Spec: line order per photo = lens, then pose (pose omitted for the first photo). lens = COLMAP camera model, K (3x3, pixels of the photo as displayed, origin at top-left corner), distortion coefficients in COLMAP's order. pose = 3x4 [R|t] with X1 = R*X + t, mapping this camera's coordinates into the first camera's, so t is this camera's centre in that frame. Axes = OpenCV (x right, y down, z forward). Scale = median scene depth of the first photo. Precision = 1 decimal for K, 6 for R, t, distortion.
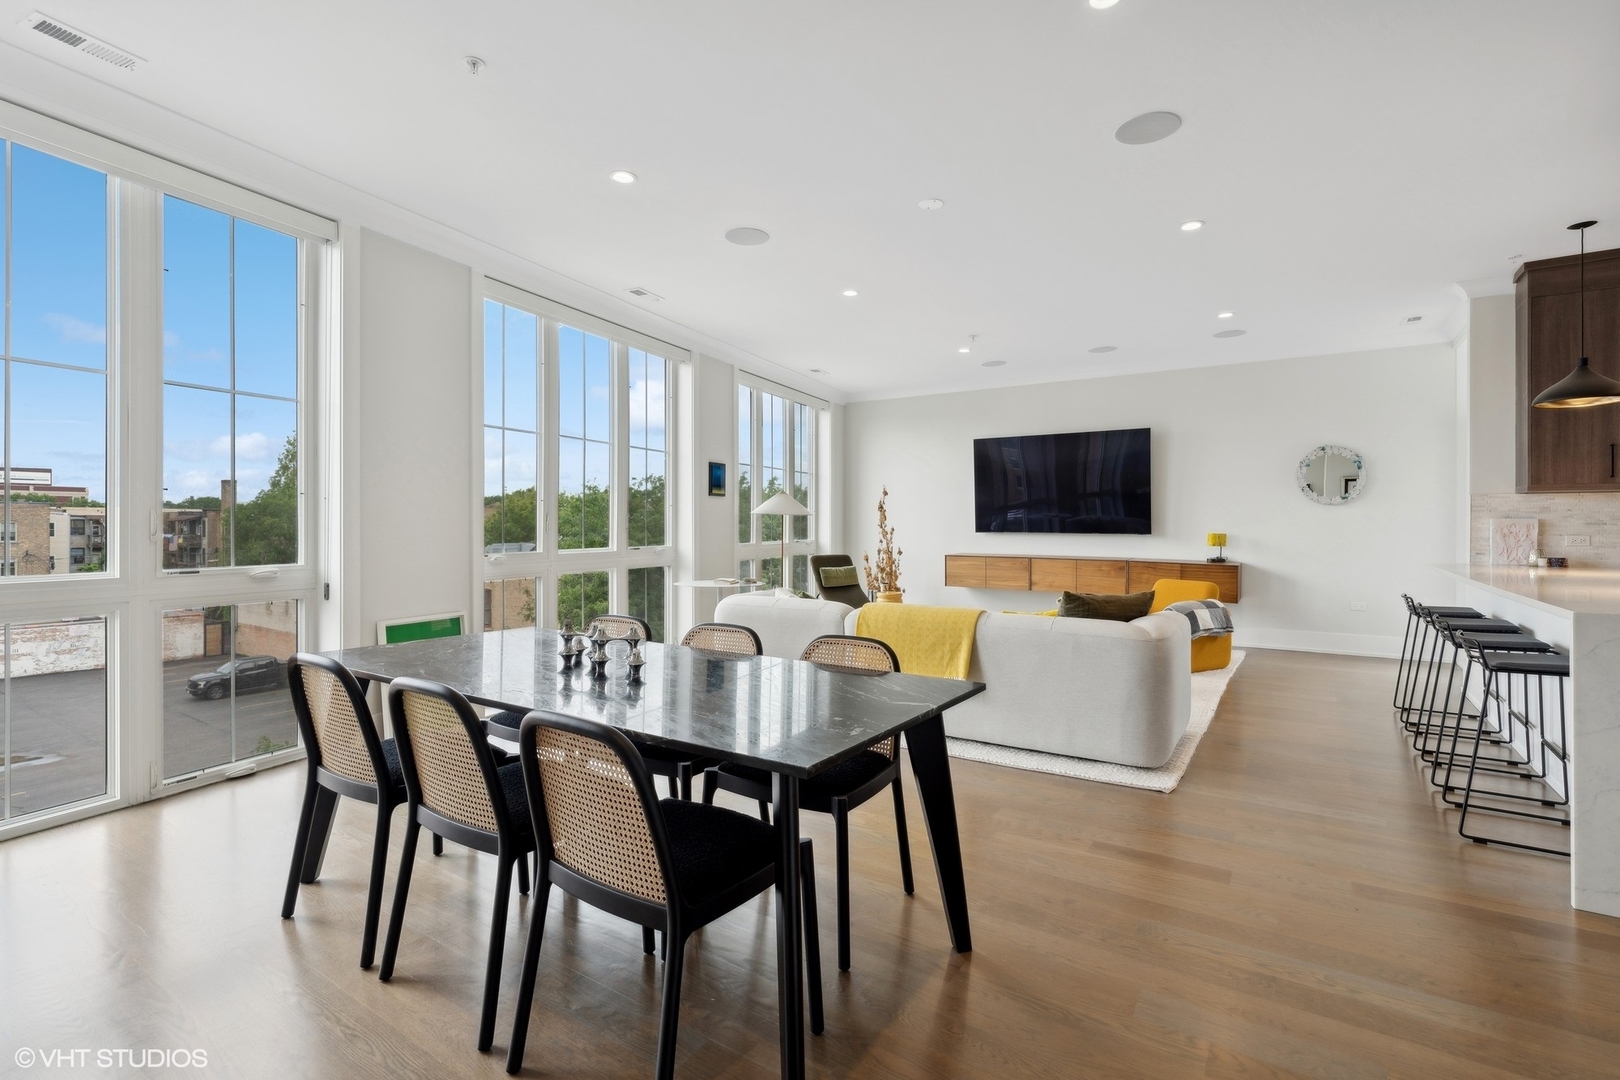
lens RADIAL K [[734.9, 0, 831.1], [0, 734.9, 520.6], [0, 0, 1]] dist [0.004783, -0.000451]
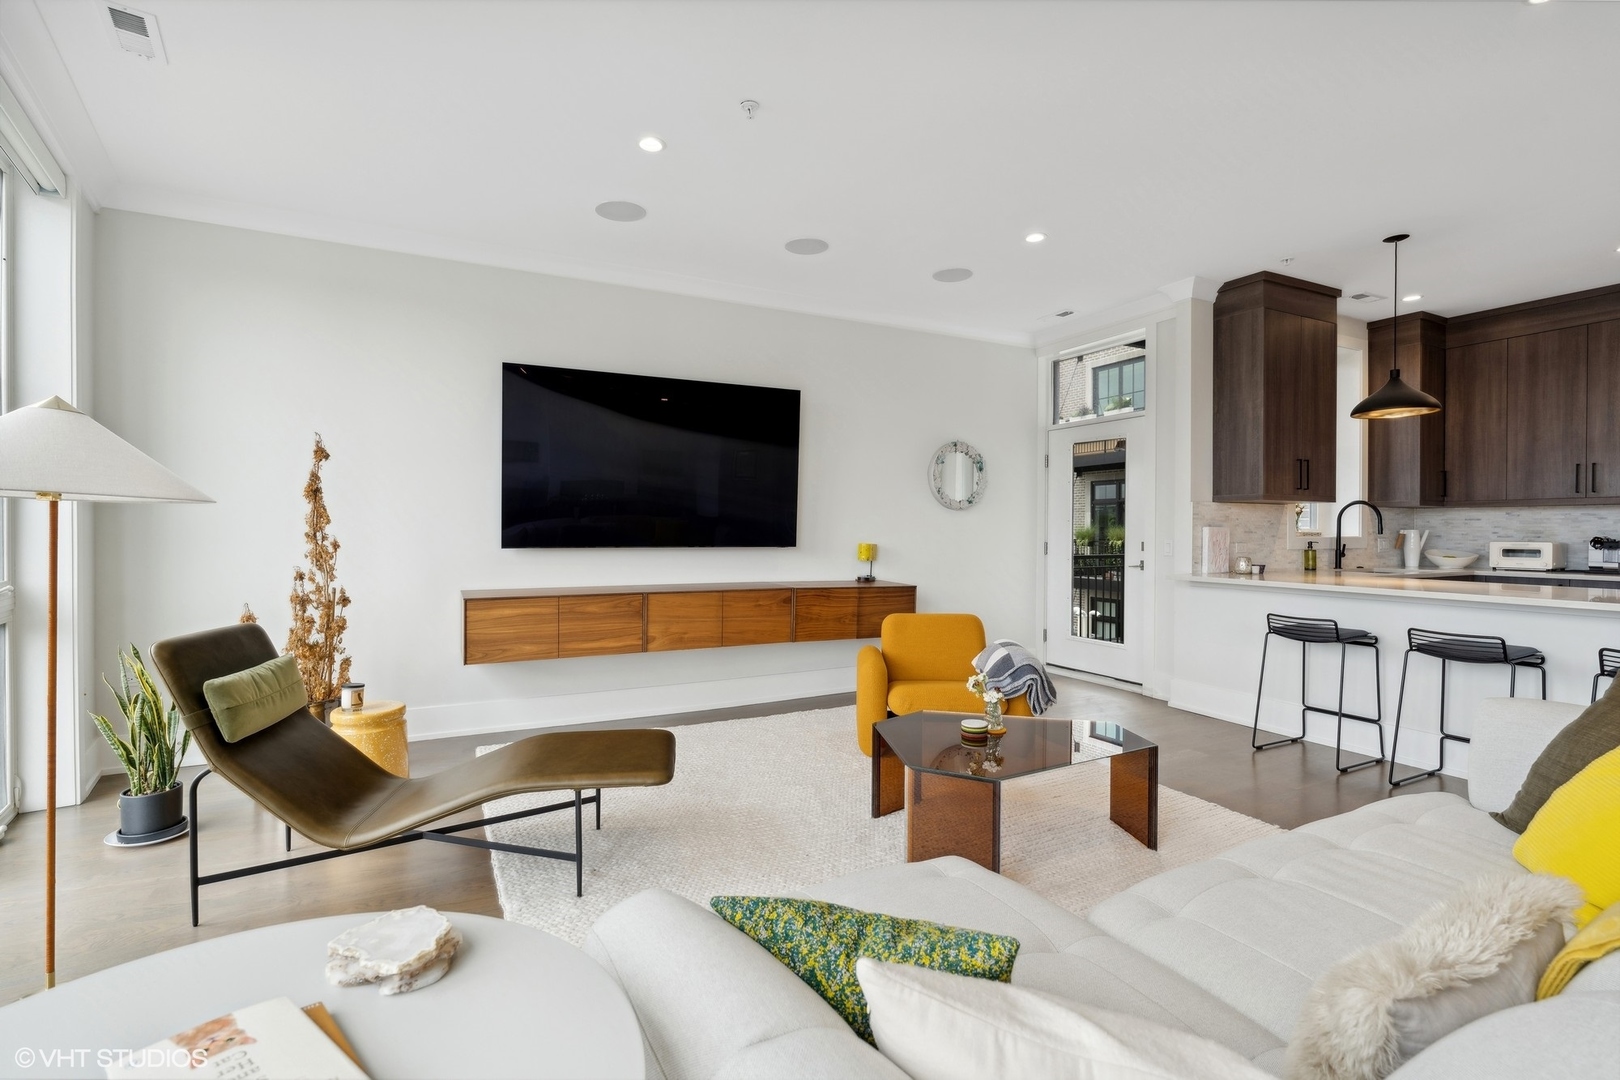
lens RADIAL K [[734.9, 0, 793.8], [0, 734.9, 539.3], [0, 0, 1]] dist [0.004783, -0.000451]
pose [[0.503941, -0.009528, 0.863685, -0.172373], [-0.005269, 0.999887, 0.014106, 0.002431], [-0.863722, -0.011659, 0.503834, 0.736300]]
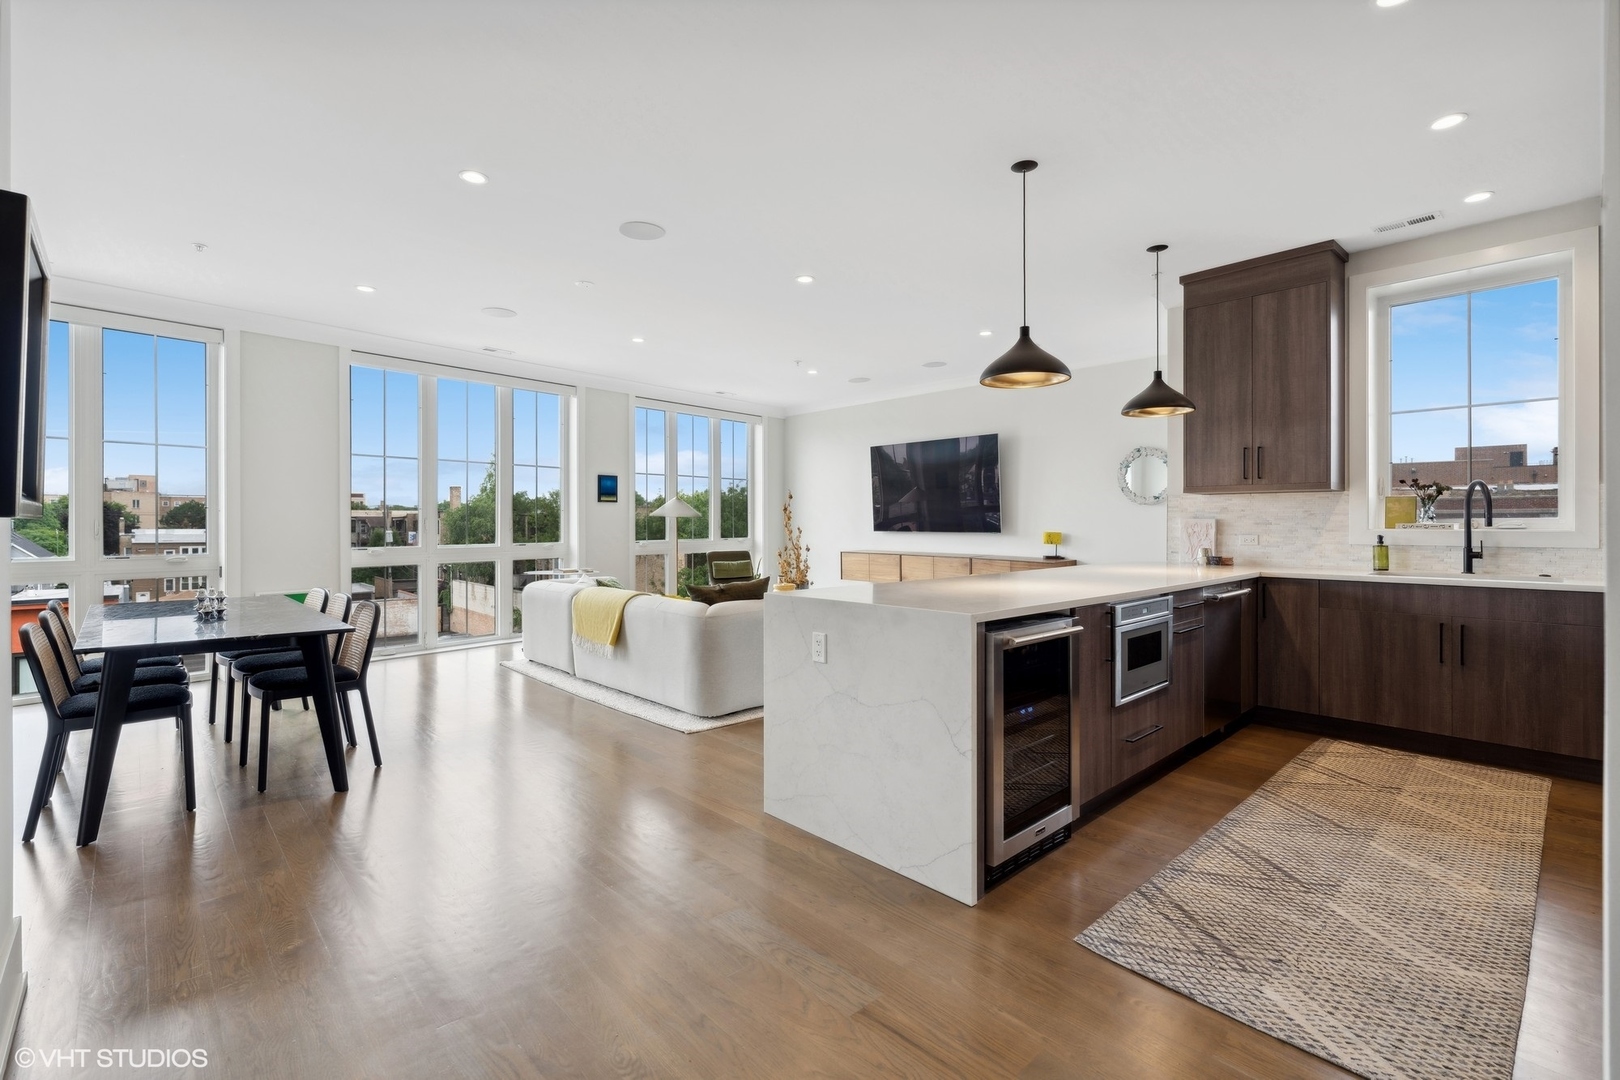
lens RADIAL K [[734.9, 0, 809.0], [0, 734.9, 524.2], [0, 0, 1]] dist [0.004783, -0.000451]
pose [[0.967680, -0.002364, -0.252169, 0.486097], [0.004298, 0.999965, 0.007119, -0.003467], [0.252143, -0.007972, 0.967657, -0.110899]]
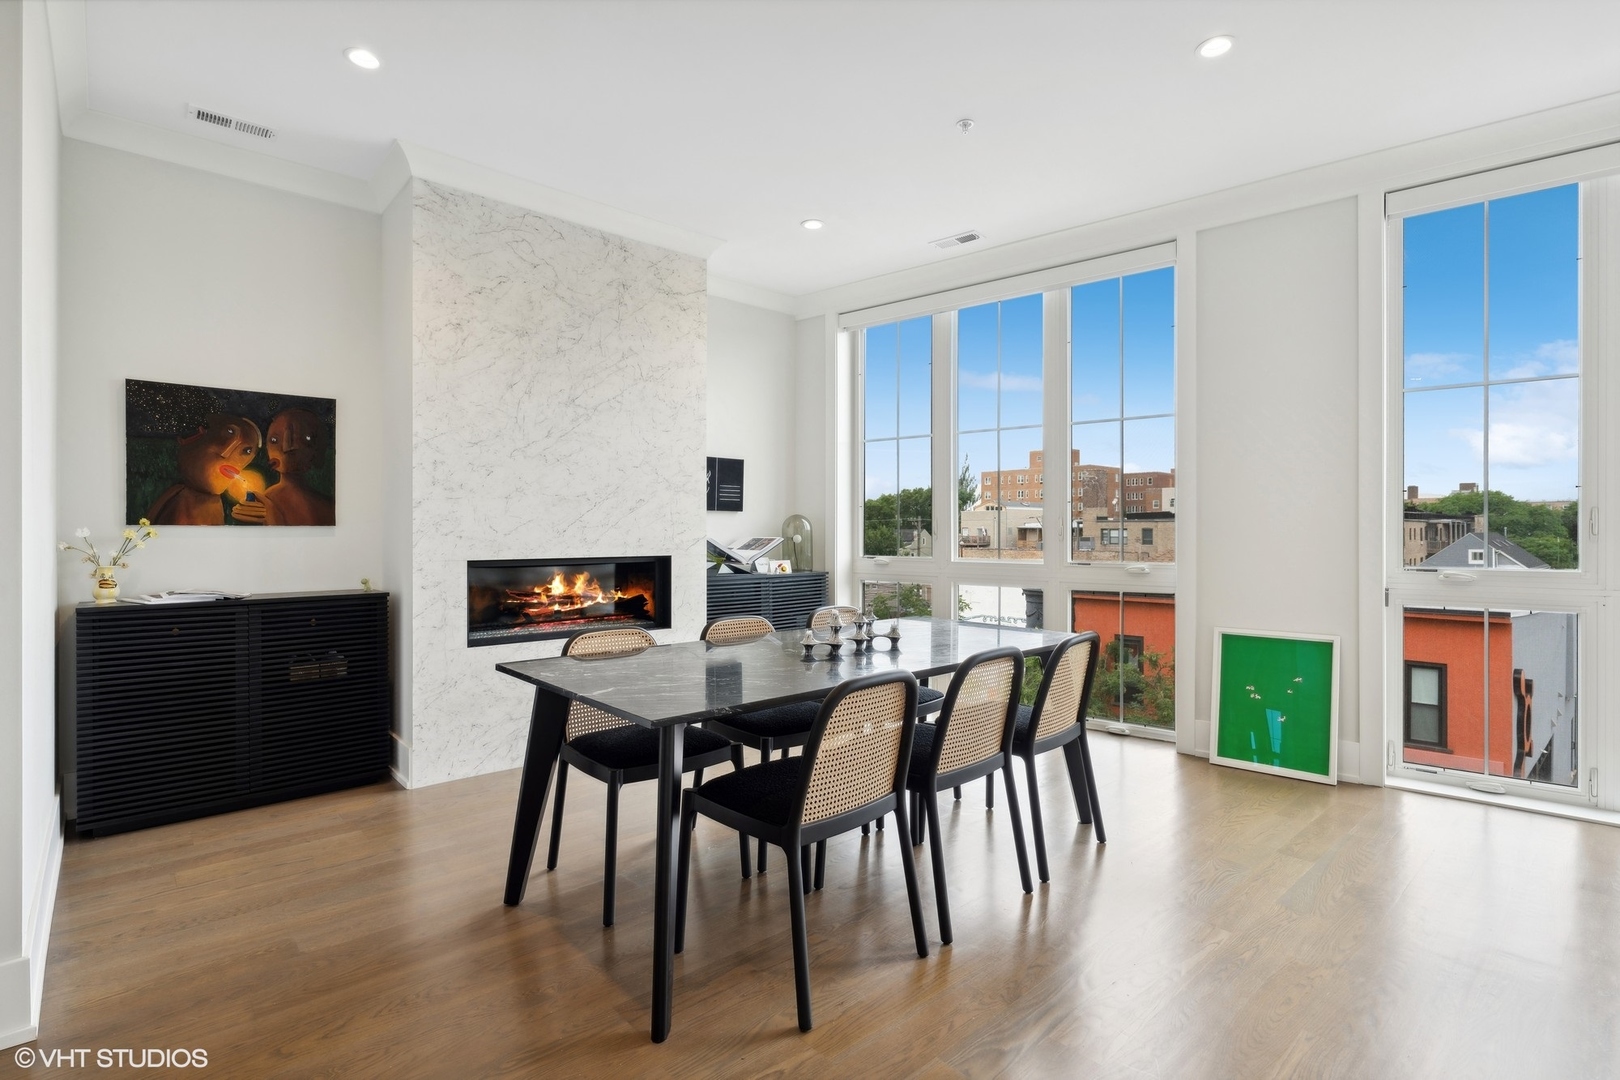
lens RADIAL K [[782.6, 0, 821.2], [0, 782.6, 532.9], [0, 0, 1]] dist [-0.003611, 0.001954]
pose [[-0.252780, -0.000189, -0.967524, 0.308551], [0.004319, 0.999990, -0.001323, 0.008586], [0.967514, -0.004514, -0.252776, 0.382964]]
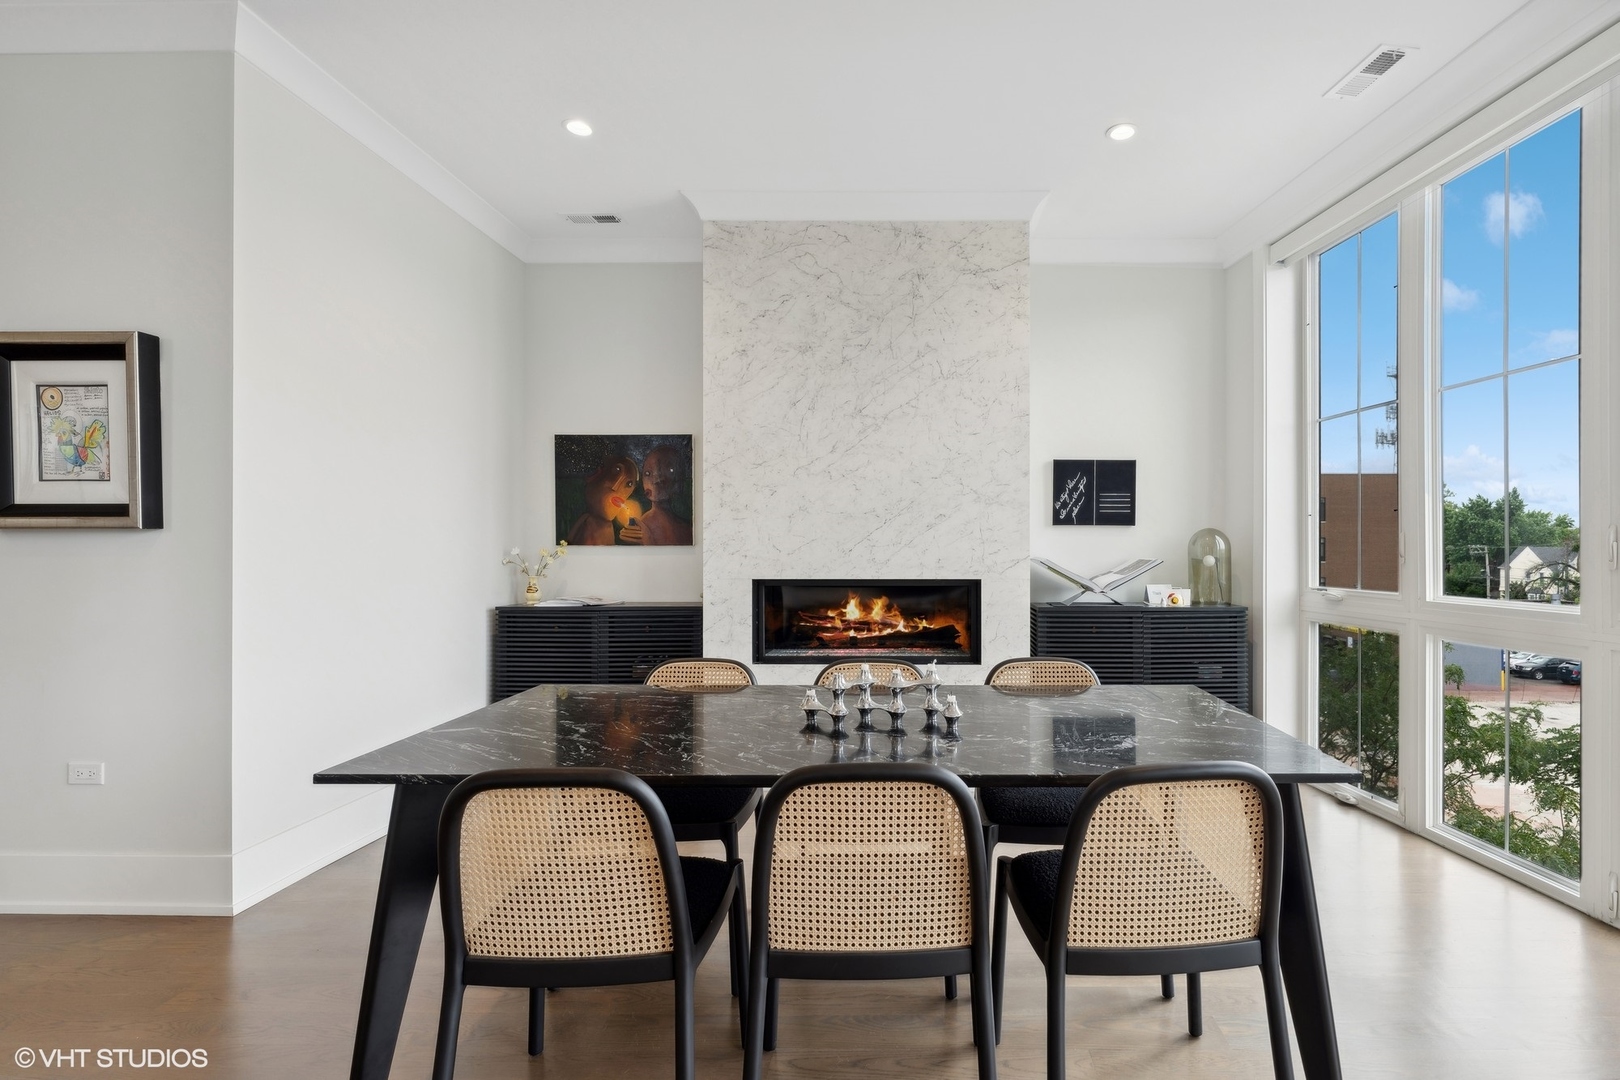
lens RADIAL K [[789.0, 0, 915.2], [0, 789.0, 544.8], [0, 0, 1]] dist [-0.002023, 0.001512]
pose [[-0.843506, -0.005075, -0.537095, 0.032210], [0.000050, 0.999955, -0.009526, 0.006754], [0.537119, -0.008062, -0.843468, 0.554661]]
